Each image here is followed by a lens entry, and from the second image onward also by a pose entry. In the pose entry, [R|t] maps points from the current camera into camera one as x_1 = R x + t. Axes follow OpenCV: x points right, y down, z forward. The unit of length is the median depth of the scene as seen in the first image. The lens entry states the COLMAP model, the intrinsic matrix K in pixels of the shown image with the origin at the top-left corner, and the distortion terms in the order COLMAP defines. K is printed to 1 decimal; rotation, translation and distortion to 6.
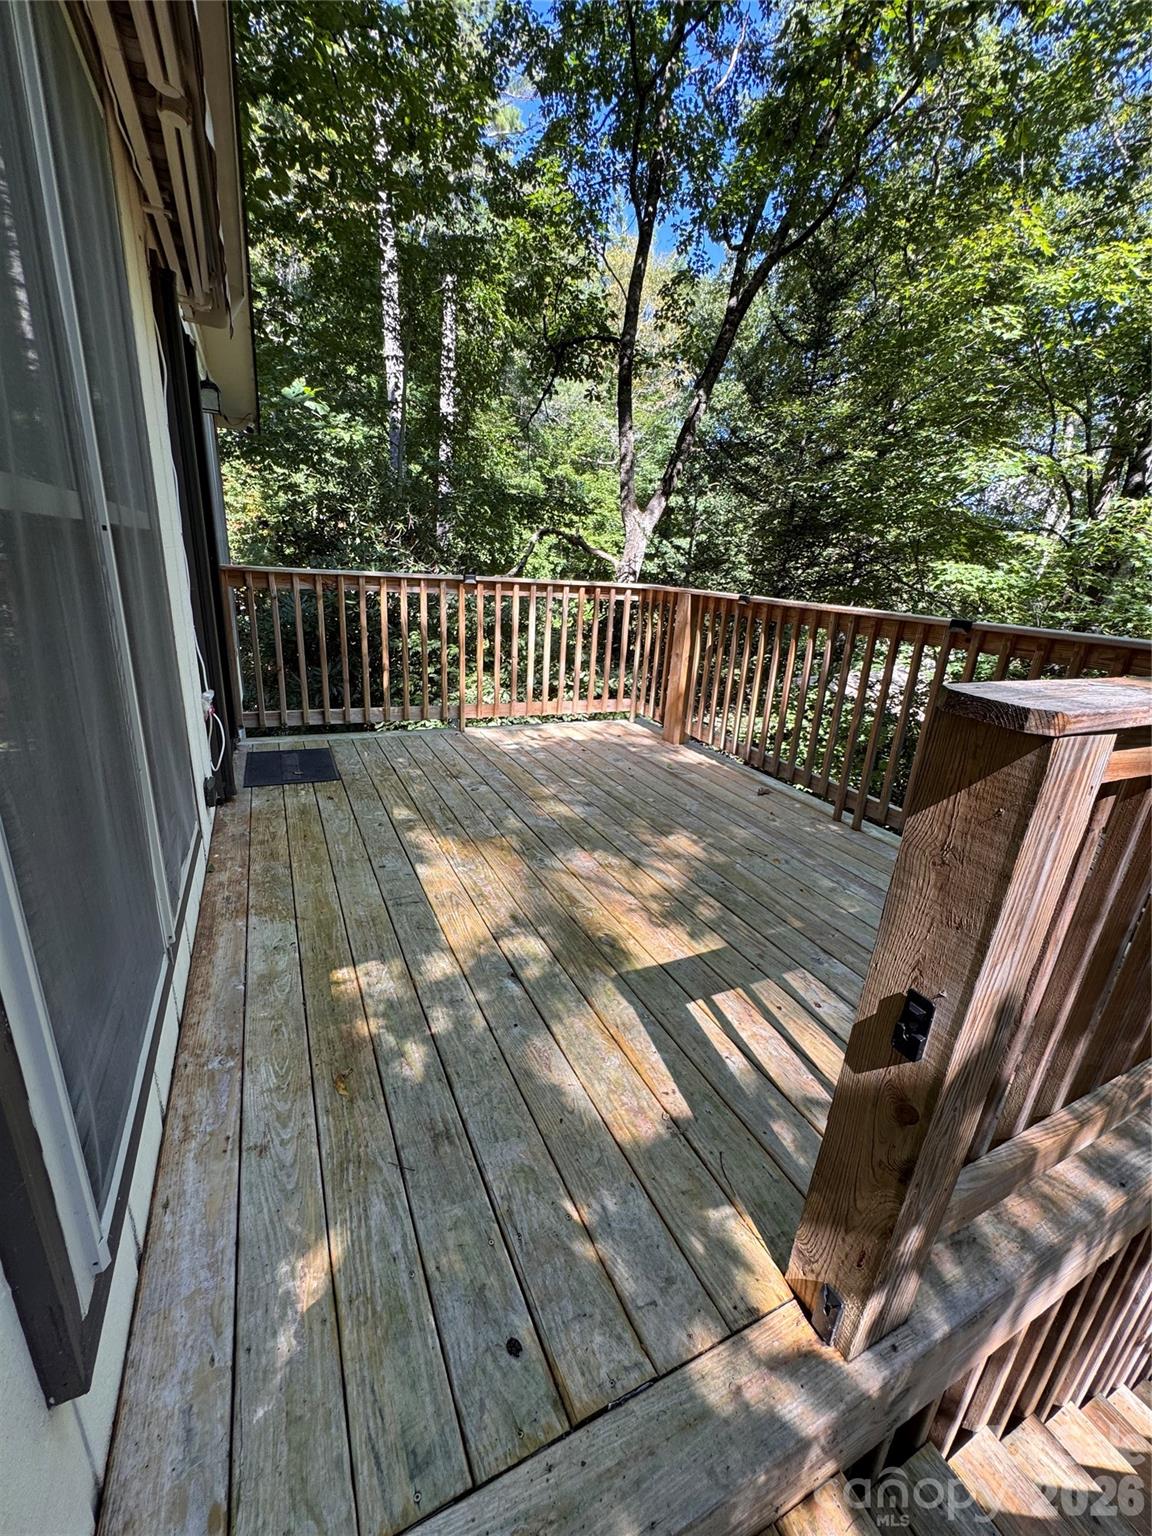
lens RADIAL K [[608.7, 0, 576.0], [0, 608.7, 768.0], [0, 0, 1]] dist [-0.029319, 0.000007]
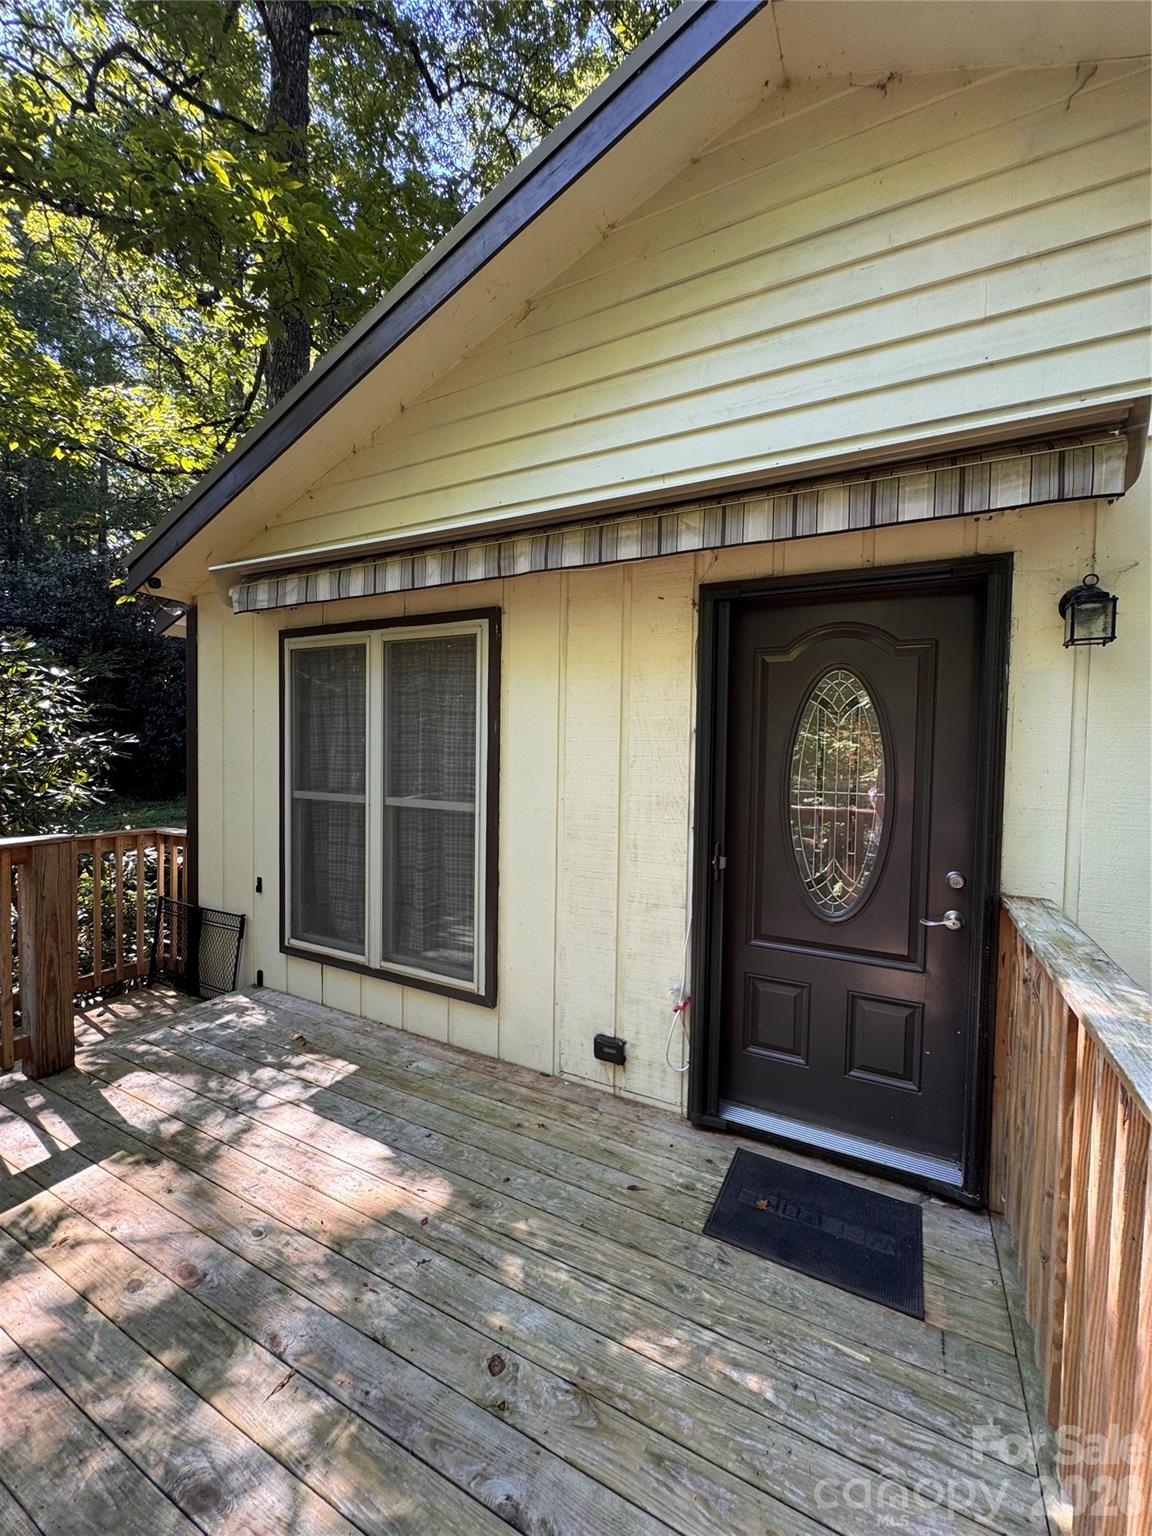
lens RADIAL K [[608.7, 0, 576.0], [0, 608.7, 768.0], [0, 0, 1]] dist [-0.029319, 0.000007]
pose [[-0.797724, -0.058484, -0.600179, 0.089909], [-0.251564, 0.936819, 0.243077, -0.626118], [0.548043, 0.344892, -0.762036, 1.512084]]
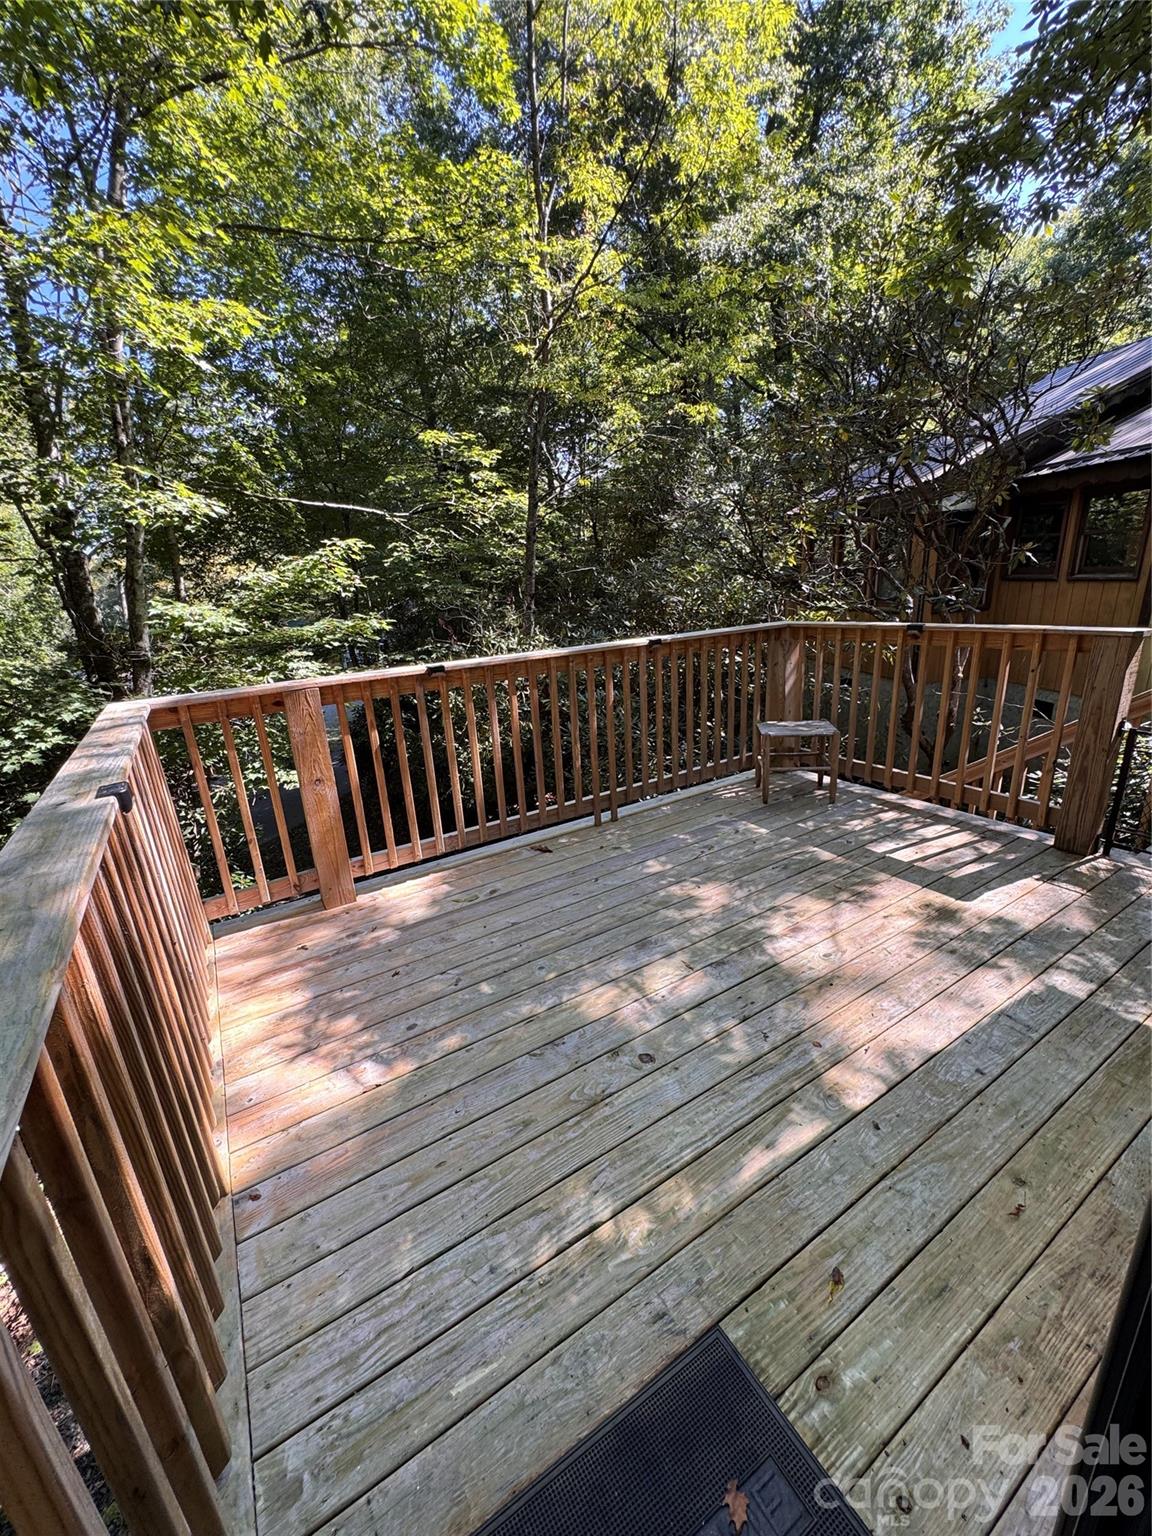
lens RADIAL K [[608.7, 0, 576.0], [0, 608.7, 768.0], [0, 0, 1]] dist [-0.029319, 0.000007]
pose [[-0.105637, -0.351124, 0.930351, -0.728236], [0.356297, 0.860103, 0.365068, -0.539169], [-0.928382, 0.370046, 0.034245, 1.178939]]
